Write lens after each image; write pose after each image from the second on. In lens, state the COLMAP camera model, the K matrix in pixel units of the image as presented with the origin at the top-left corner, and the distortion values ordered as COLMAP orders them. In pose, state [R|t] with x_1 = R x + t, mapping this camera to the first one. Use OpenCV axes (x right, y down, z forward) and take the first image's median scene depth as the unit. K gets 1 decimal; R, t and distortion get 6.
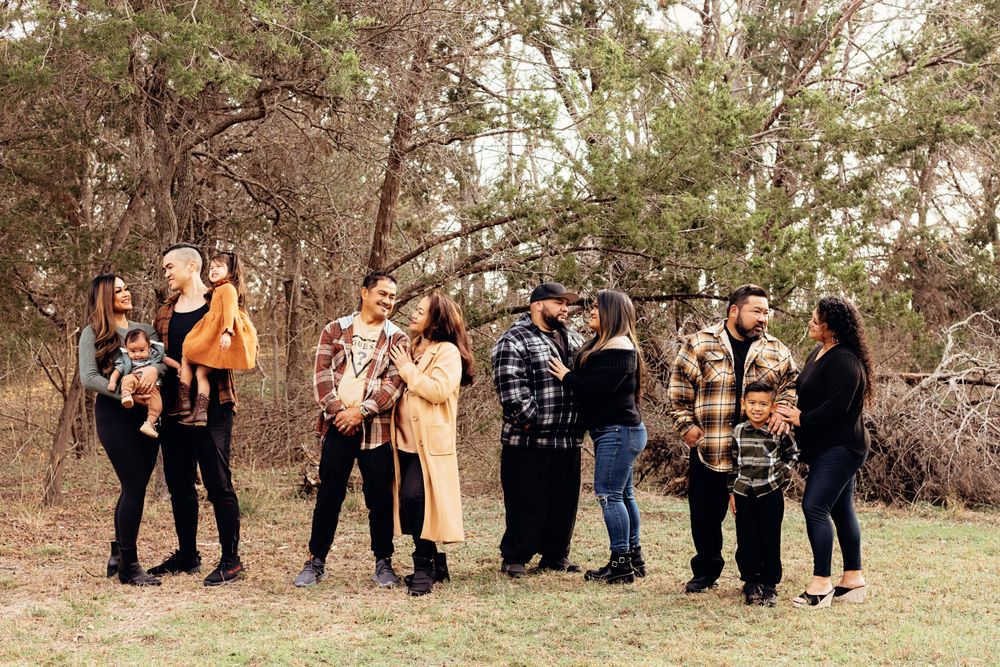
lens RADIAL K [[1524.7, 0, 530.3], [0, 1524.7, 336.3], [0, 0, 1]] dist [-0.004866, -0.057032]
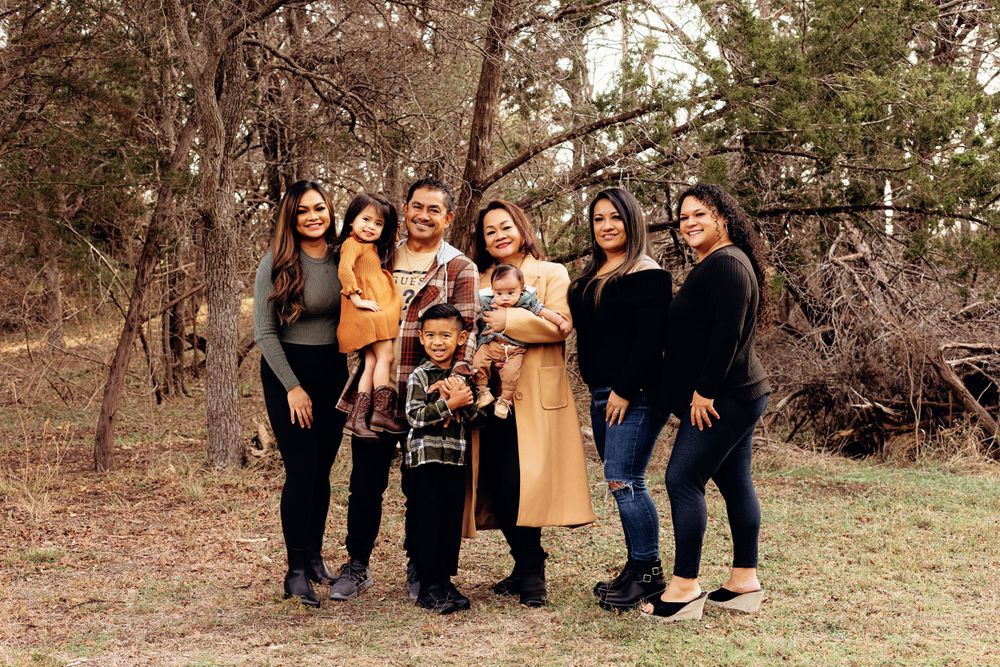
lens RADIAL K [[1430.0, 0, 500.4], [0, 1430.0, 312.2], [0, 0, 1]] dist [0.006071, -0.056067]
pose [[0.995443, -0.013522, -0.094400, -0.016811], [0.016650, 0.999335, 0.032428, 0.001258], [0.093899, -0.033852, 0.995006, 0.262754]]
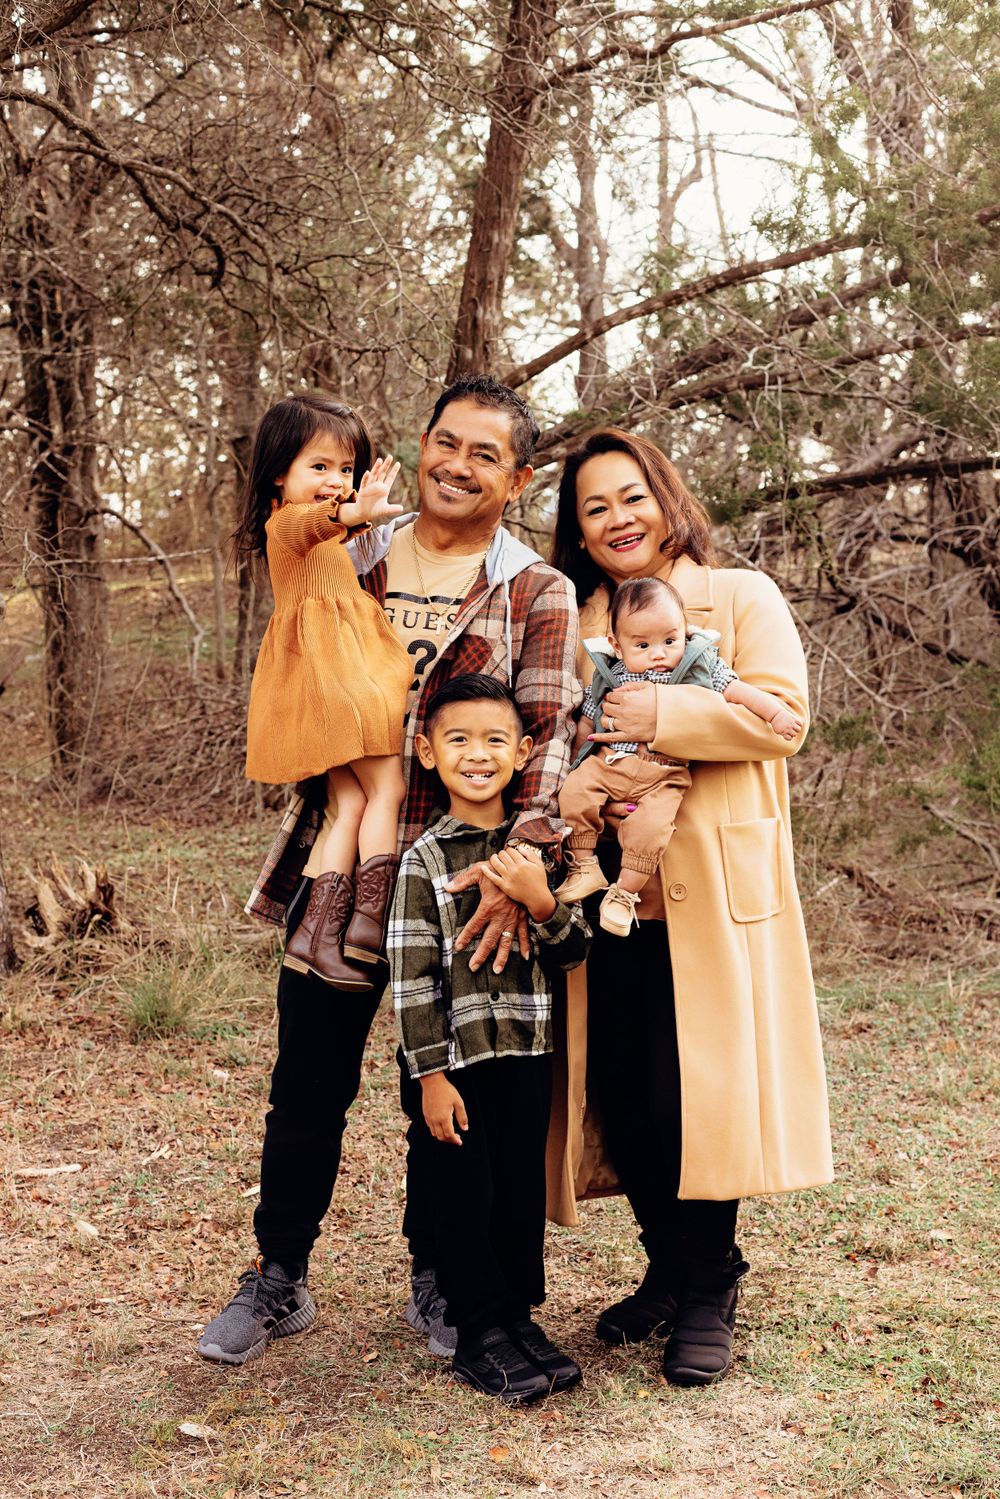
lens RADIAL K [[2285.5, 0, 506.0], [0, 2285.5, 790.7], [0, 0, 1]] dist [-0.004866, -0.057032]
pose [[0.999176, -0.006540, -0.040054, -0.073897], [0.011014, 0.993589, 0.112512, -0.007566], [0.039062, -0.112861, 0.992843, 0.426497]]
